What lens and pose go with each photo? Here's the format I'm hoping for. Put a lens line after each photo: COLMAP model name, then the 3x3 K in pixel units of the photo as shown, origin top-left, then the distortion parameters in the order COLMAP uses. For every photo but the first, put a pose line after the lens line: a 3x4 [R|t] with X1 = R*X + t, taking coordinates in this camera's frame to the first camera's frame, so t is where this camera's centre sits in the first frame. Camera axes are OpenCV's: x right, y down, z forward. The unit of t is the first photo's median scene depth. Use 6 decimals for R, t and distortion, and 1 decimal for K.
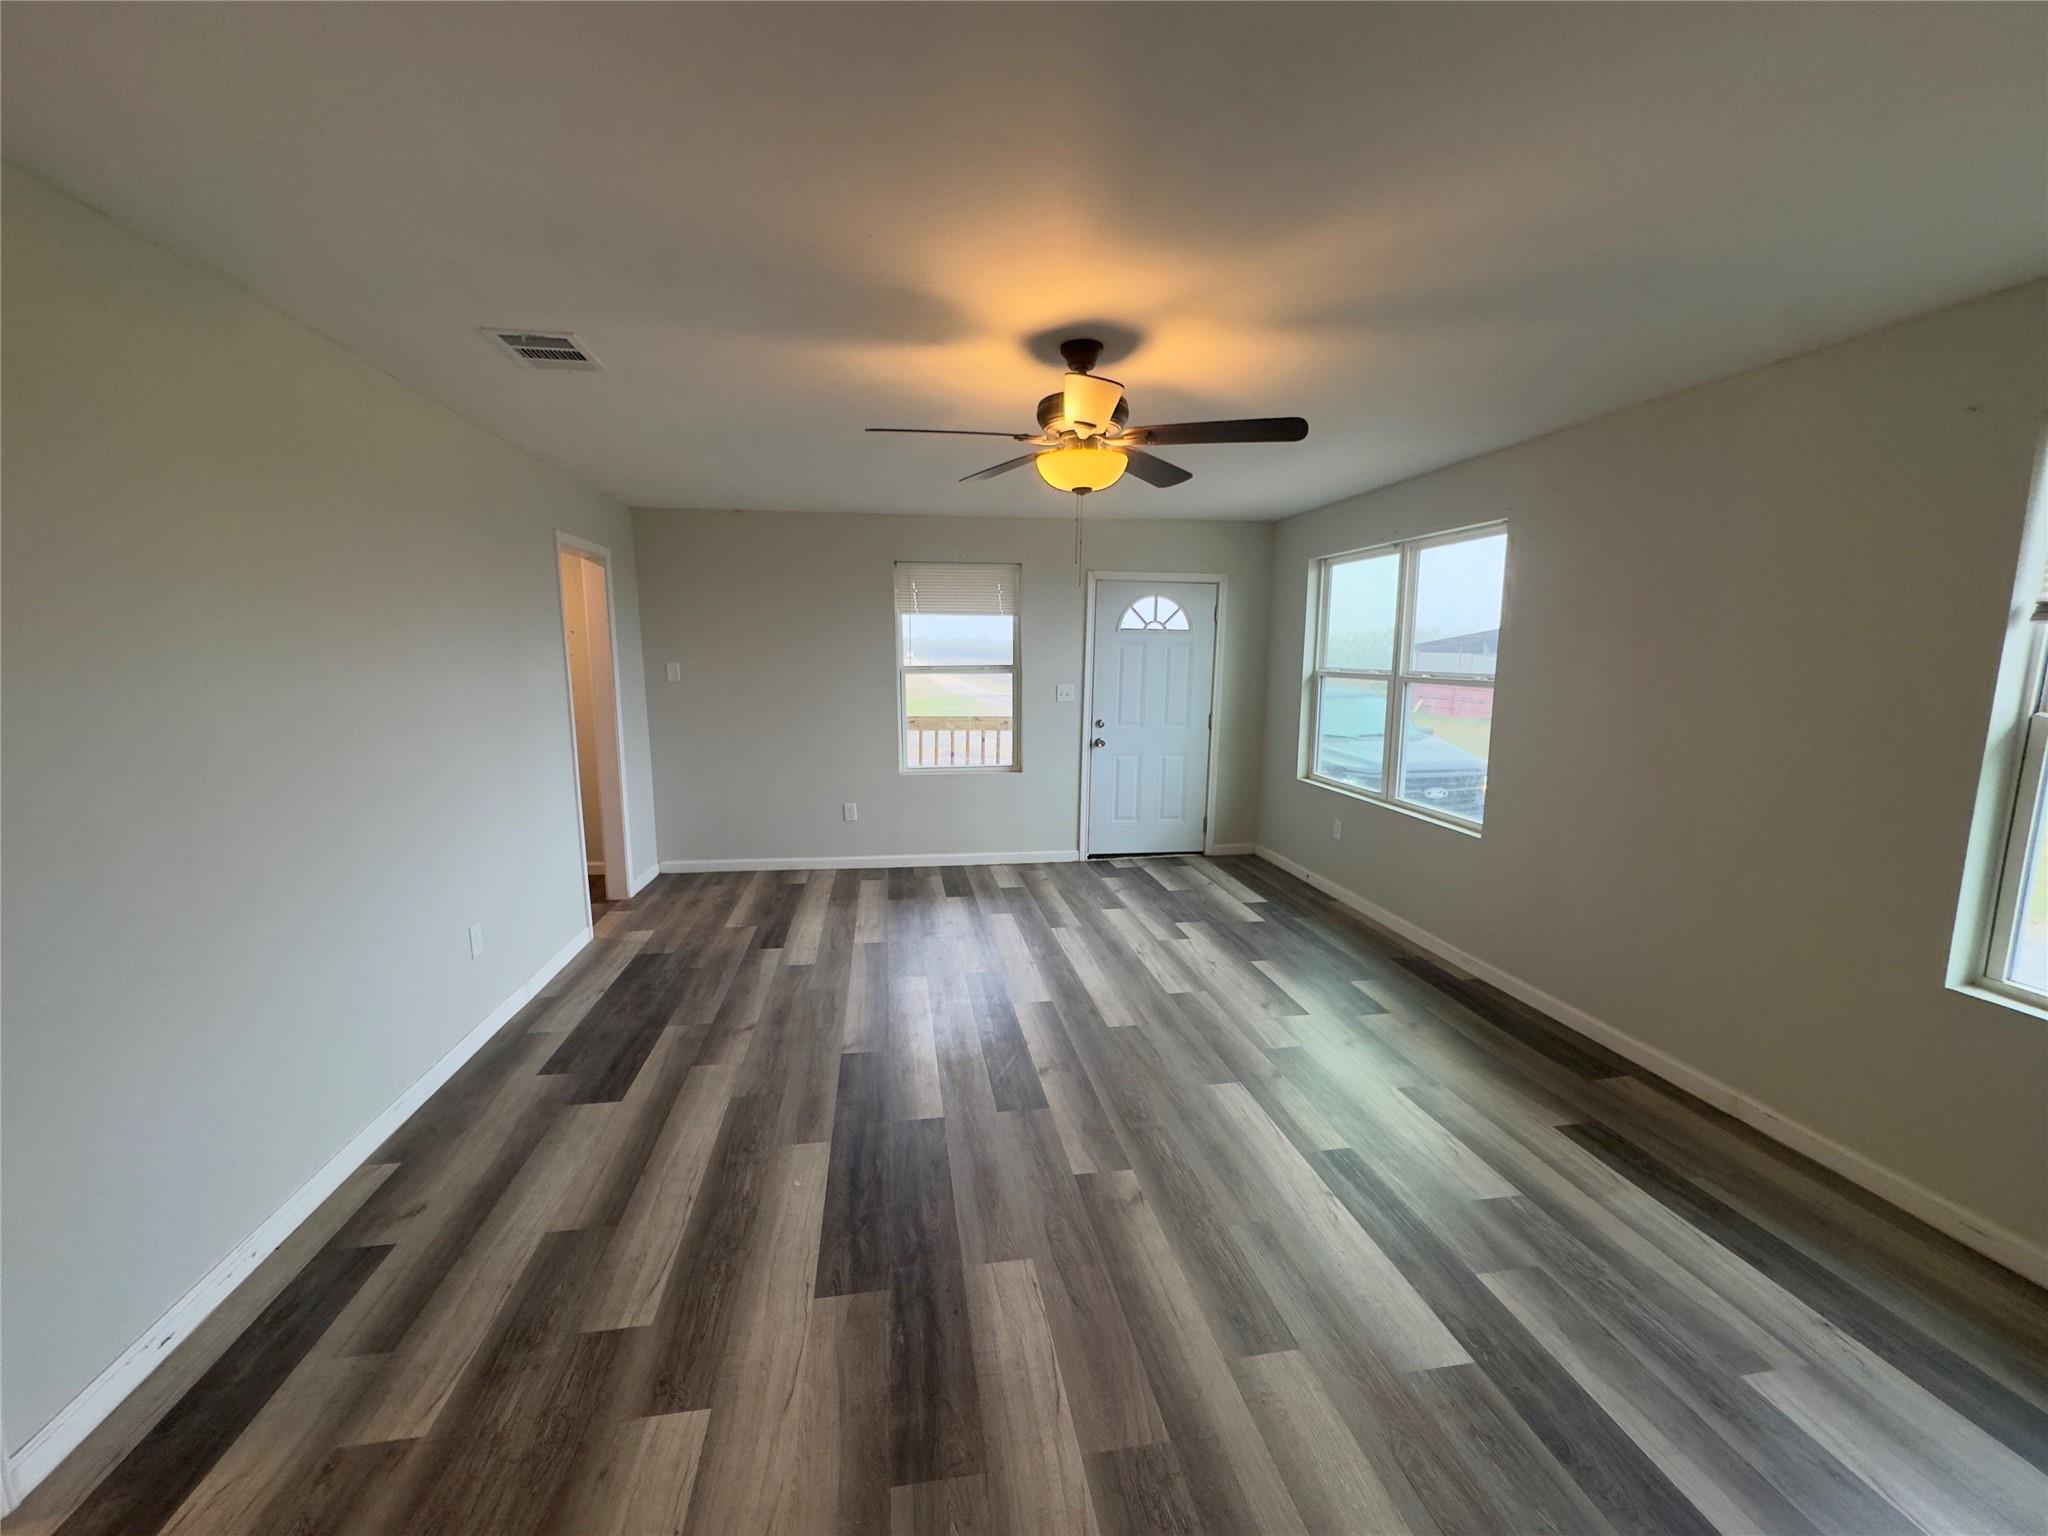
lens RADIAL K [[818.7, 0, 1028.9], [0, 818.7, 768.9], [0, 0, 1]] dist [-0.004518, 0.000761]
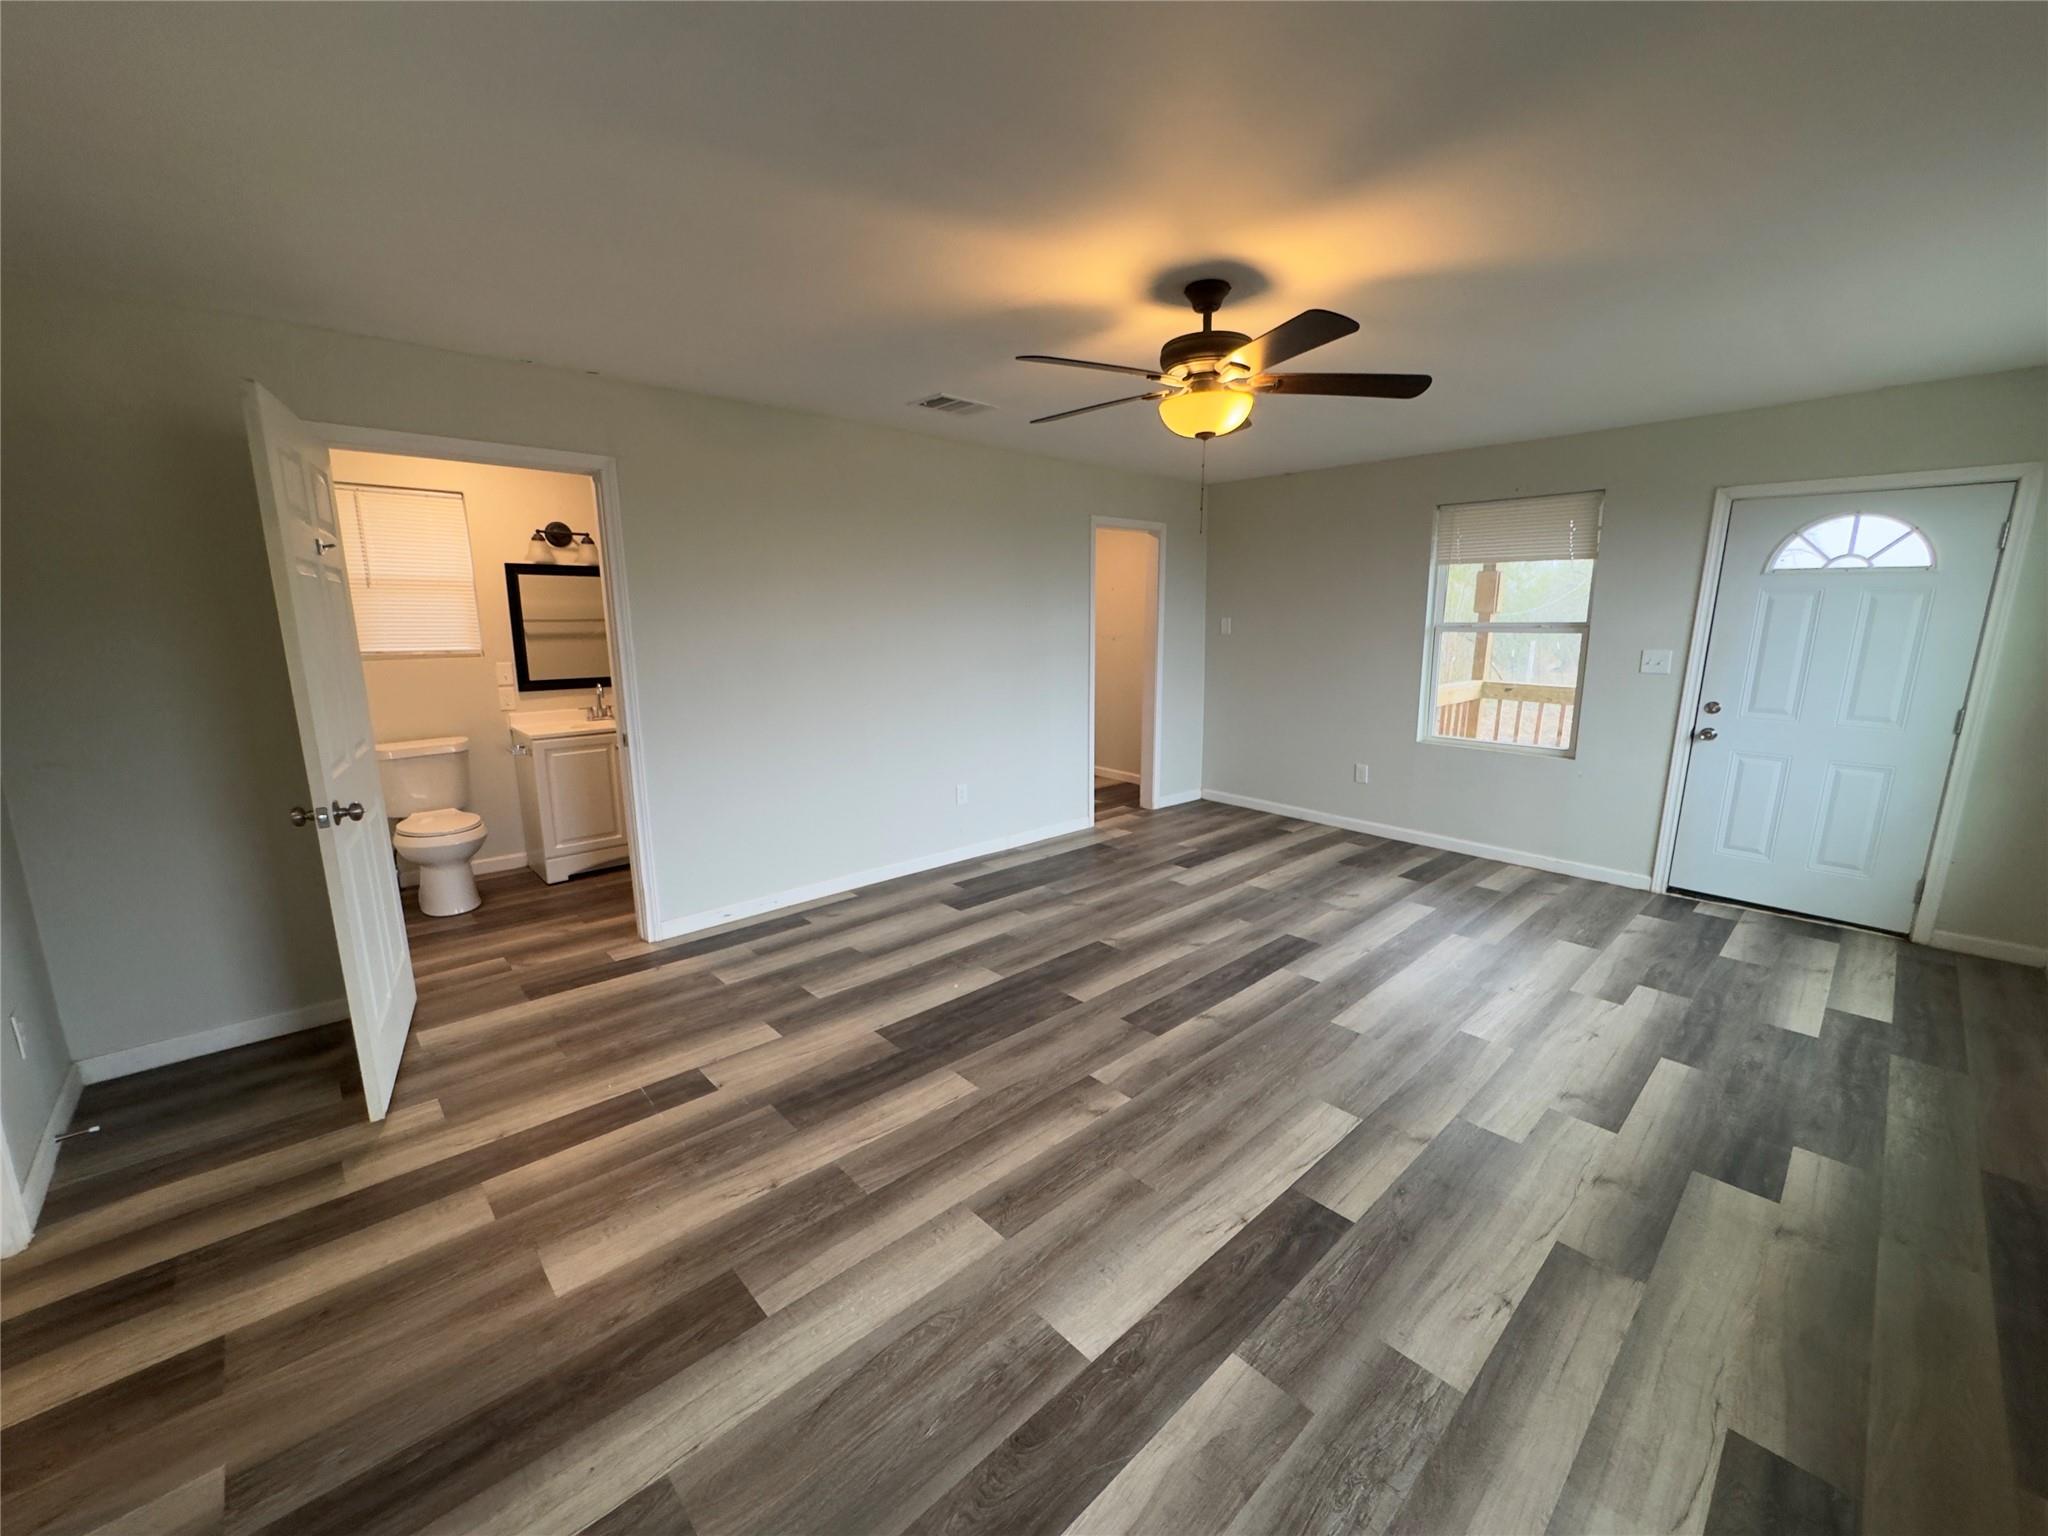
lens RADIAL K [[818.7, 0, 1024.3], [0, 818.7, 778.4], [0, 0, 1]] dist [-0.004518, 0.000761]
pose [[0.548748, 0.162218, -0.820098, 0.441249], [-0.116075, 0.986275, 0.117419, -0.011667], [0.827890, 0.030760, 0.560046, 0.149728]]
